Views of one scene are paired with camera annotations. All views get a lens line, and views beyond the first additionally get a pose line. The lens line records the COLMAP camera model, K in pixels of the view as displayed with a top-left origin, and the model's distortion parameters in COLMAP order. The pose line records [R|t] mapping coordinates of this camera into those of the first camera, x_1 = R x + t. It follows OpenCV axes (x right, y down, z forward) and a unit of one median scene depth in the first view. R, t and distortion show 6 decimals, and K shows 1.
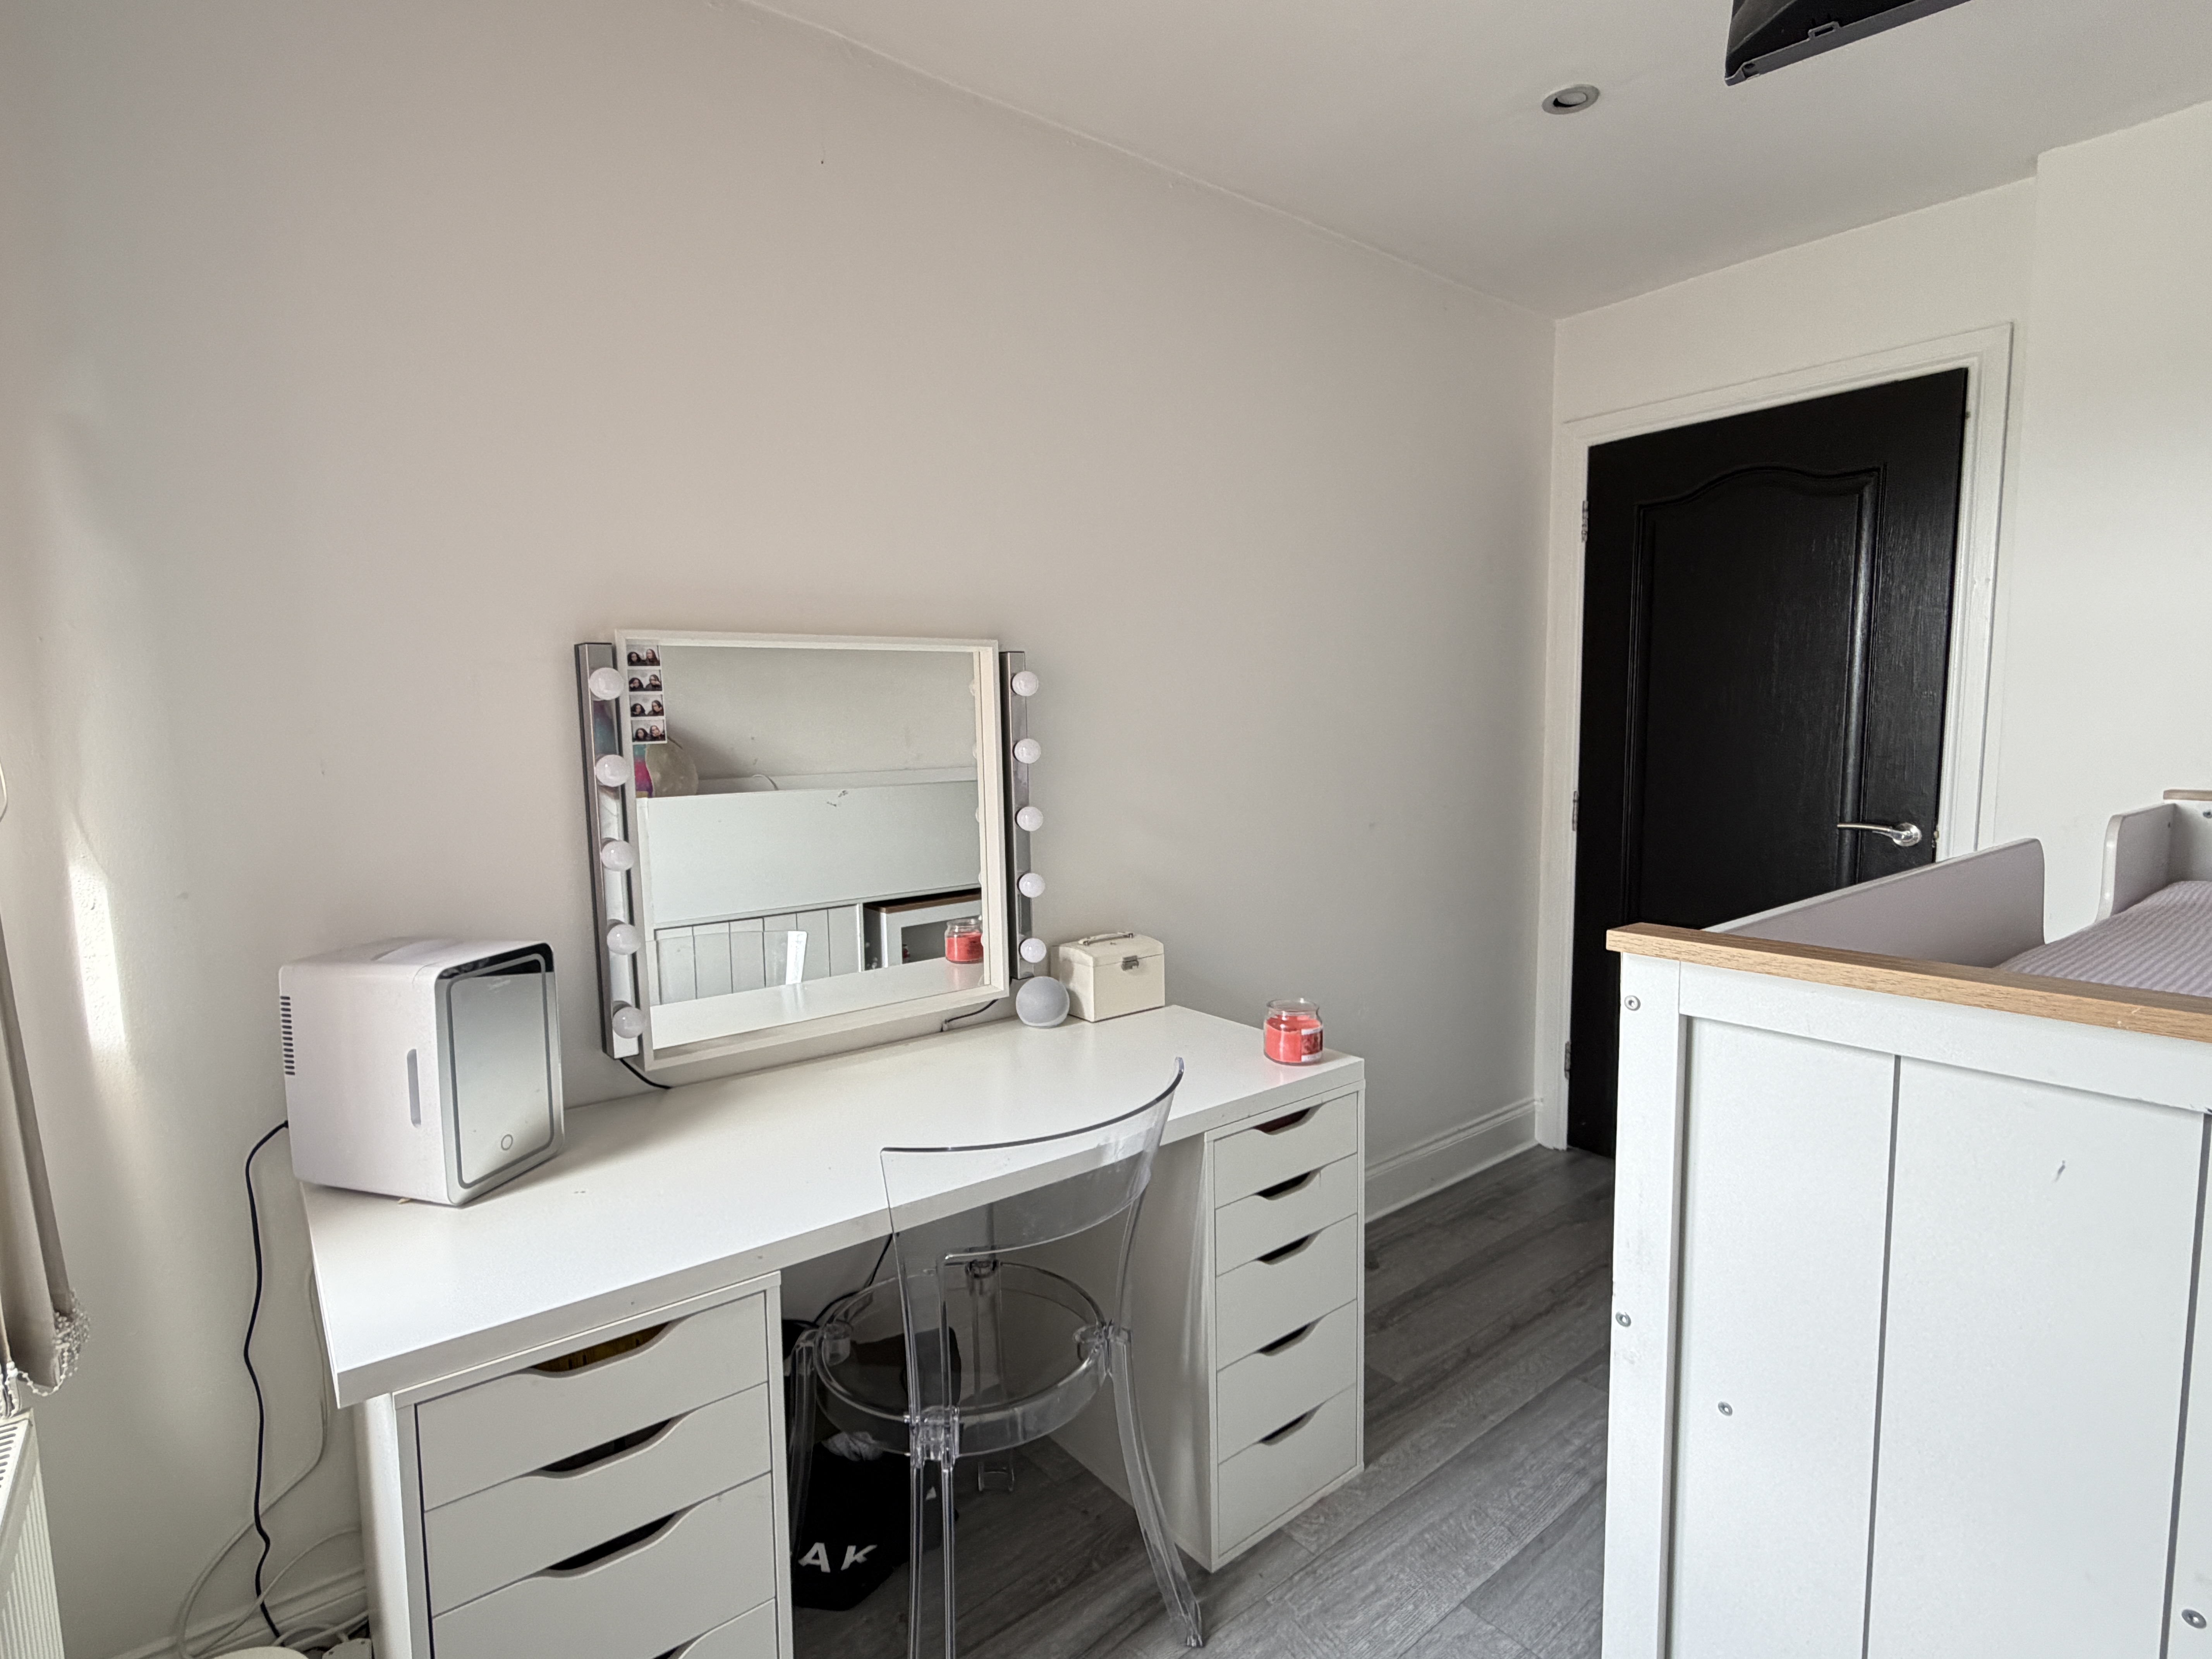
lens RADIAL K [[1118.2, 0, 1103.7], [0, 1118.2, 831.2], [0, 0, 1]] dist [0.001932, -0.001330]
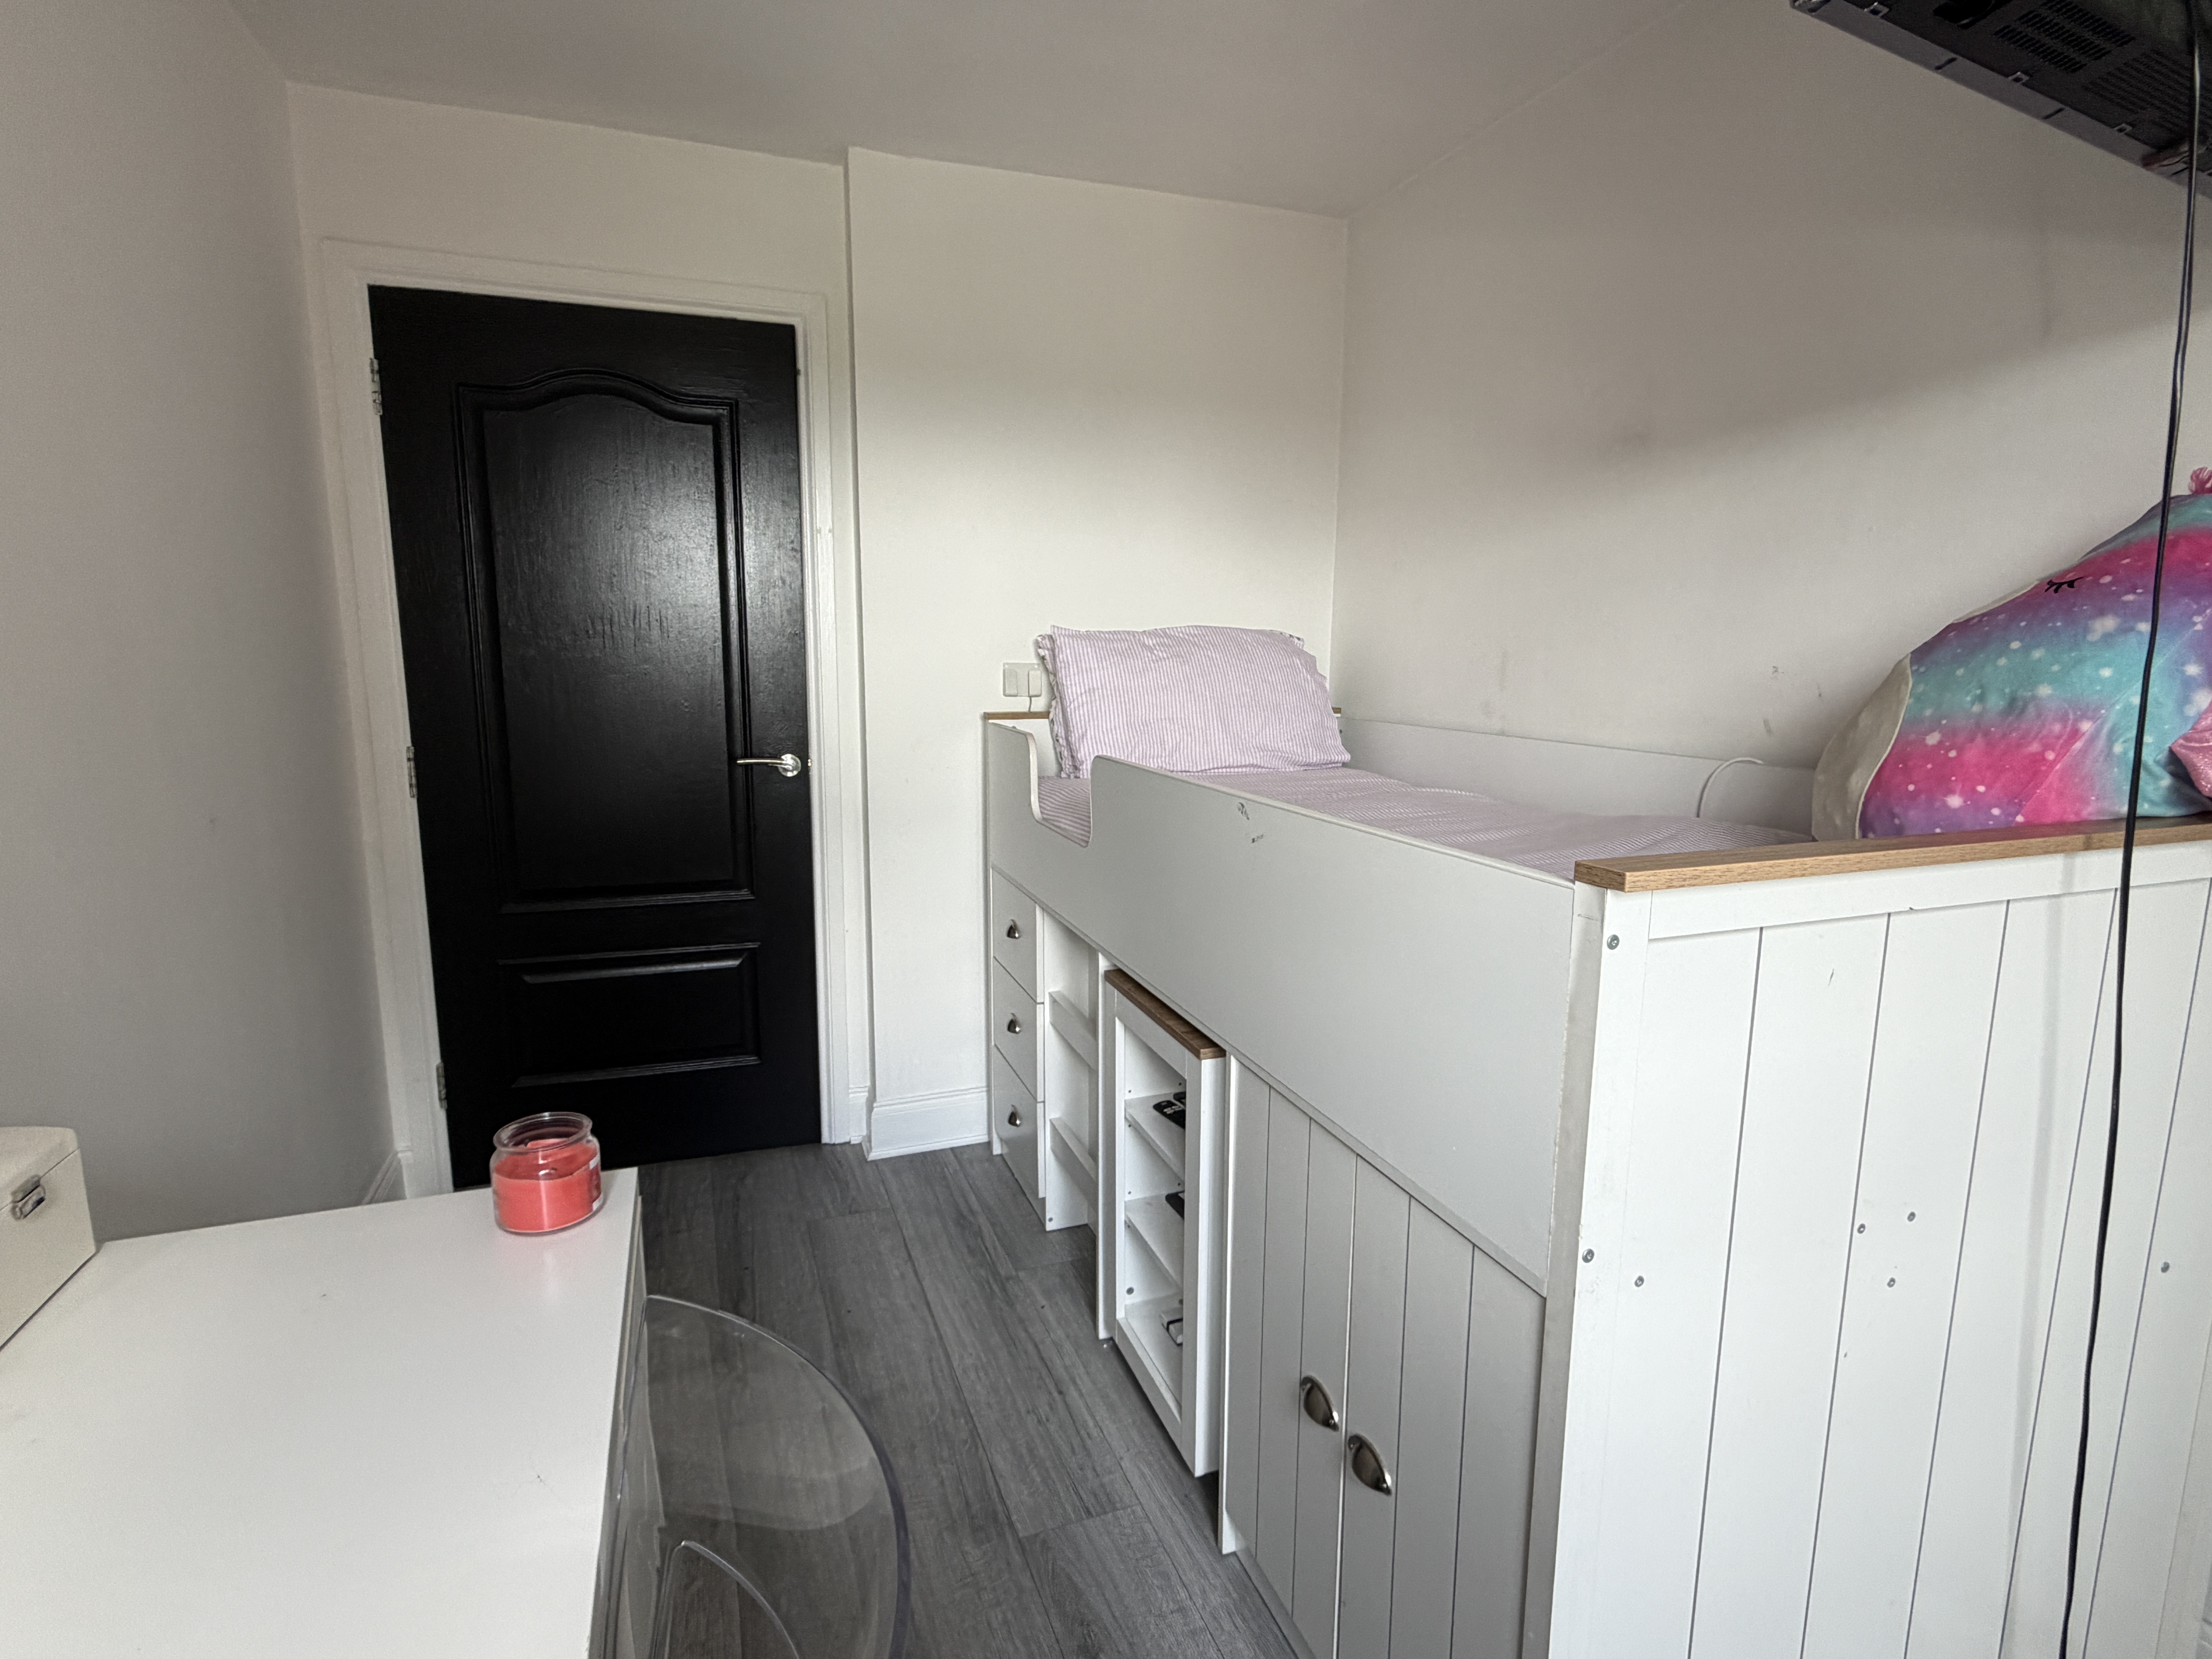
lens RADIAL K [[1118.2, 0, 1097.7], [0, 1118.2, 829.4], [0, 0, 1]] dist [0.001932, -0.001330]
pose [[0.322888, -0.137511, 0.936394, -0.214789], [0.087948, 0.989467, 0.114979, -0.035940], [-0.942342, 0.045229, 0.331581, 0.412186]]
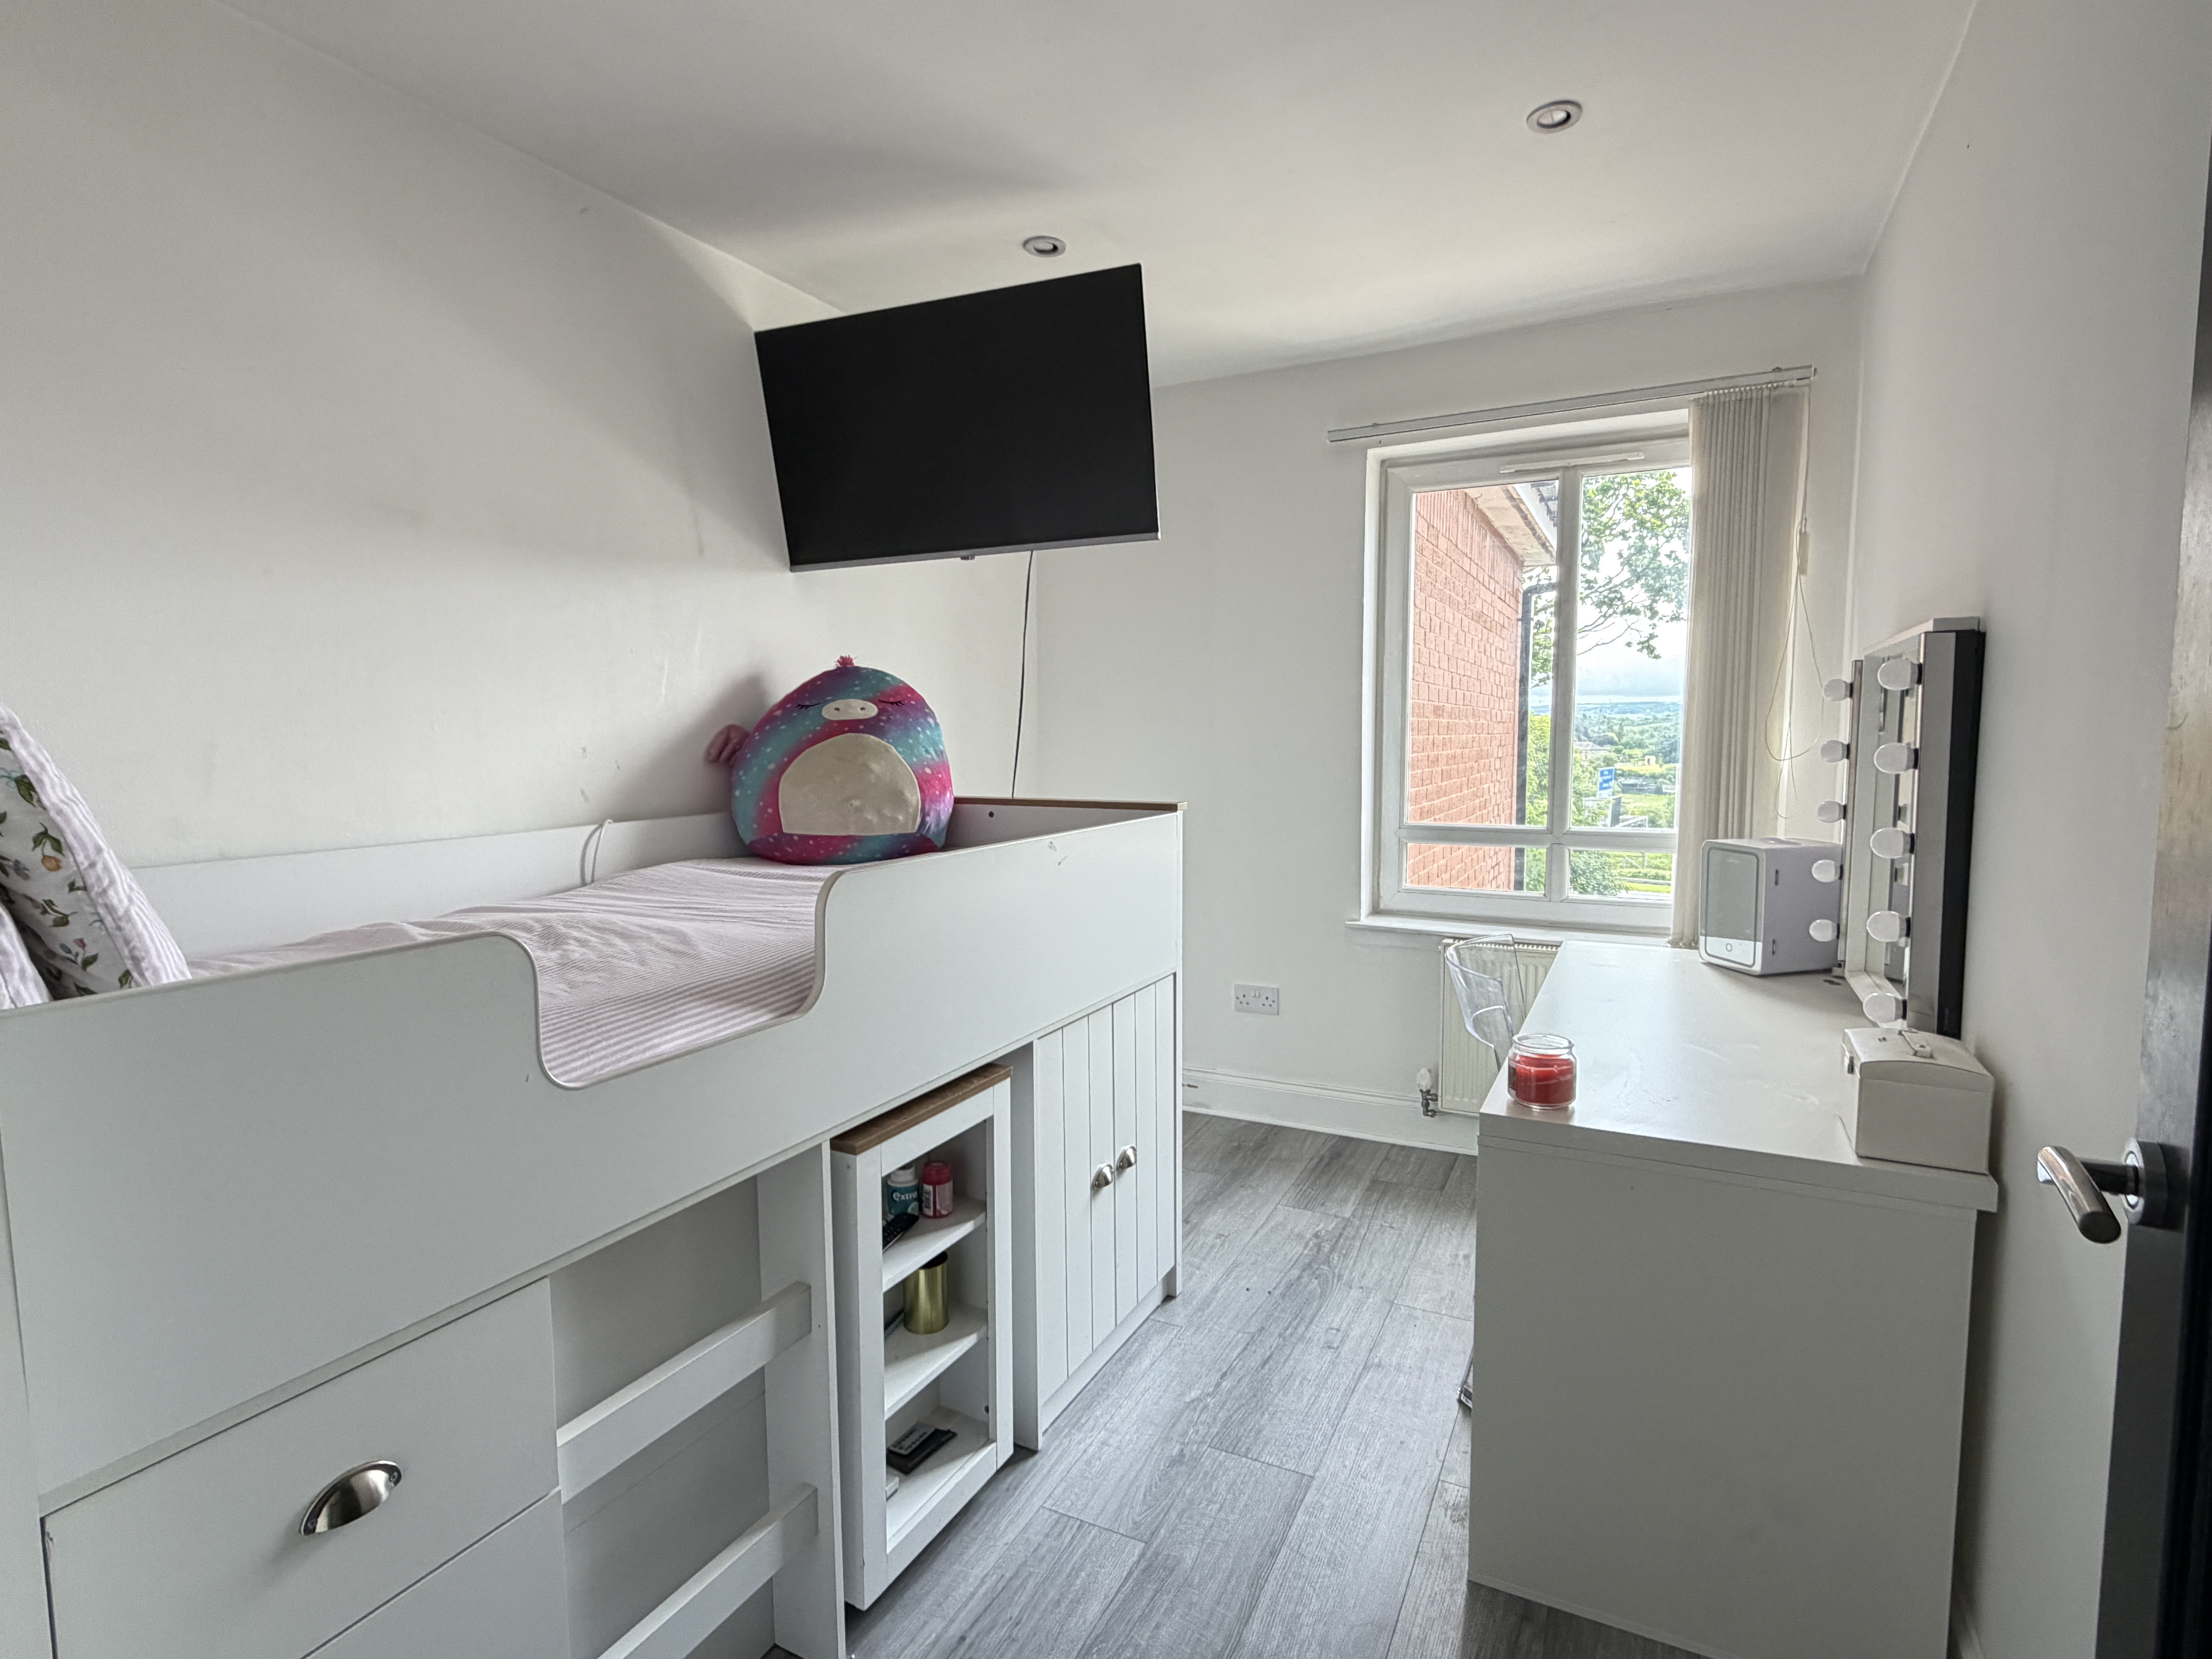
lens RADIAL K [[1118.2, 0, 1099.1], [0, 1118.2, 831.1], [0, 0, 1]] dist [0.001932, -0.001330]
pose [[-0.909221, 0.055099, -0.412651, 0.689361], [-0.022445, 0.983274, 0.180744, -0.135005], [0.415708, 0.173598, -0.892777, 1.301146]]
